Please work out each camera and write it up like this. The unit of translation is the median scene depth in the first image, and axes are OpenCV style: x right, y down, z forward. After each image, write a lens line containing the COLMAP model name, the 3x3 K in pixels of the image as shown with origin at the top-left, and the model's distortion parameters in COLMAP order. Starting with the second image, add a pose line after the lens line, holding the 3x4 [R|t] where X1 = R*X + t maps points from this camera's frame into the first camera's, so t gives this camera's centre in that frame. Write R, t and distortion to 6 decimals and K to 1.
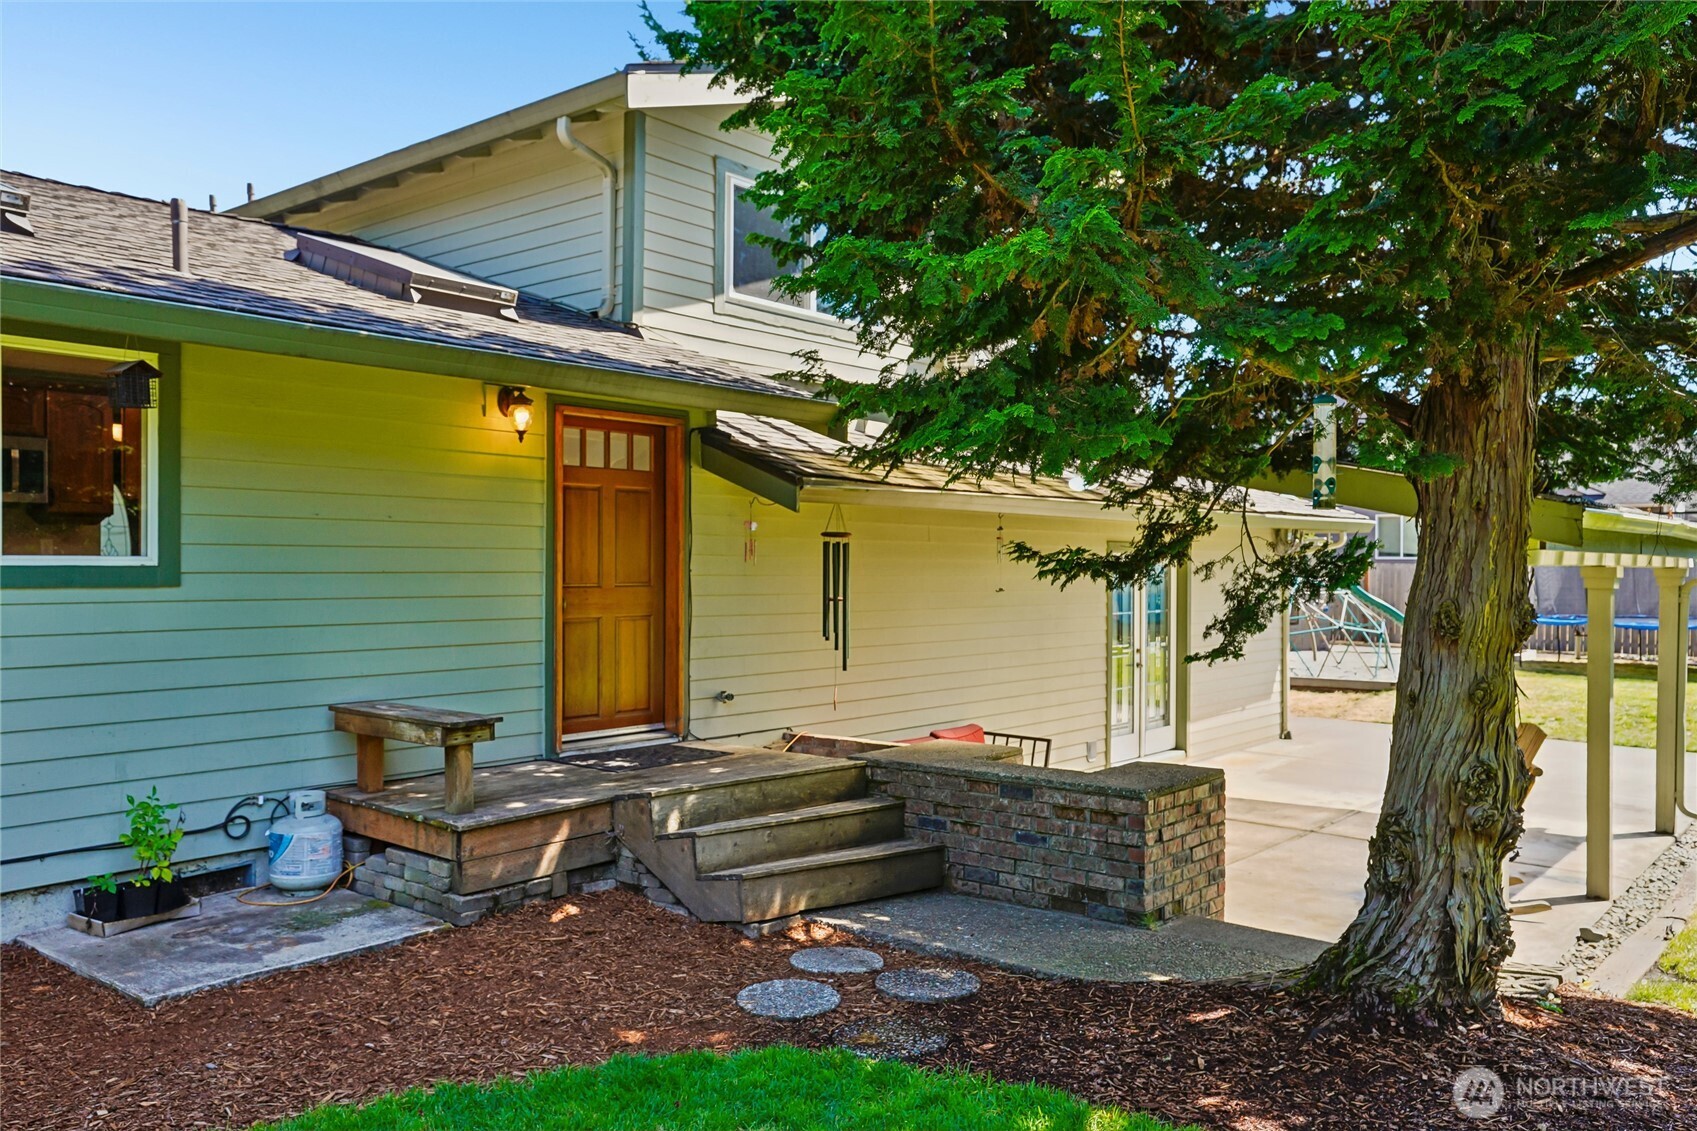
lens RADIAL K [[1318.4, 0, 834.9], [0, 1318.4, 561.3], [0, 0, 1]] dist [0.036241, -0.001055]
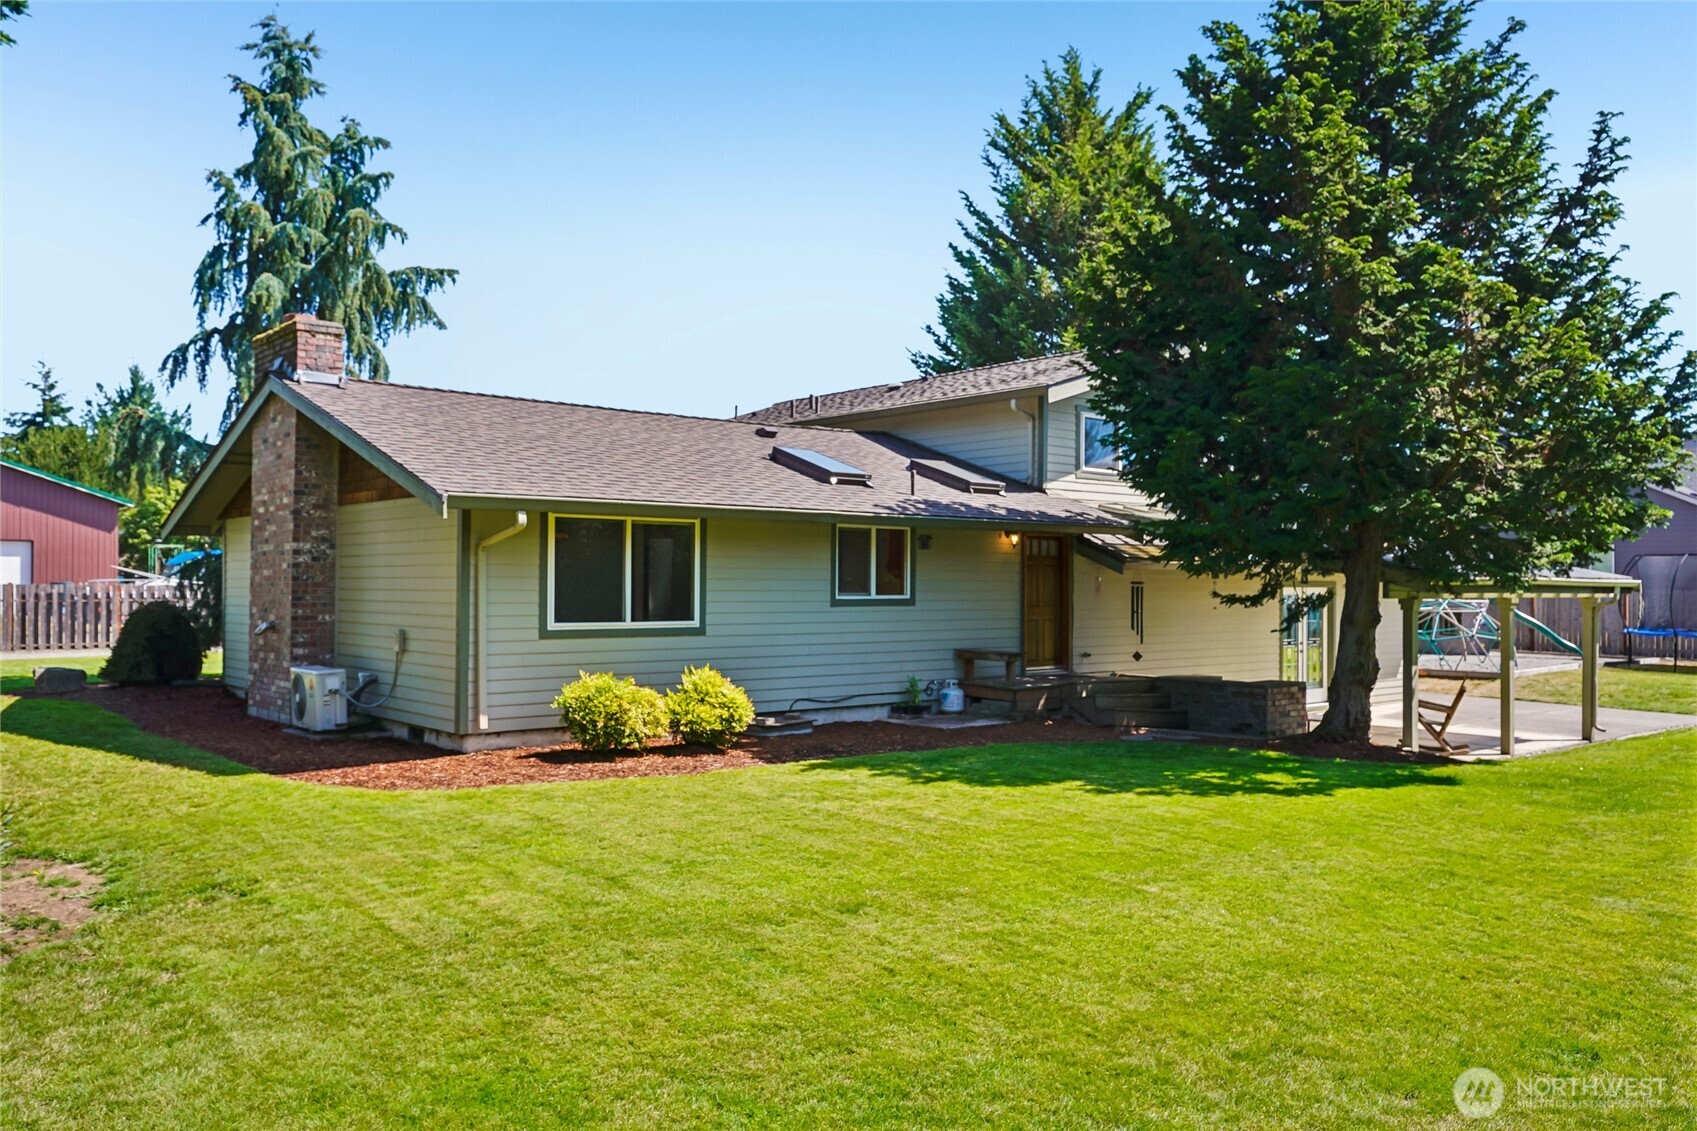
lens RADIAL K [[1318.4, 0, 863.8], [0, 1318.4, 570.6], [0, 0, 1]] dist [0.036241, -0.001055]
pose [[0.988527, -0.001112, -0.151040, -0.141772], [0.000327, 0.999986, -0.005219, -0.034719], [0.151044, 0.005110, 0.988514, -1.532610]]
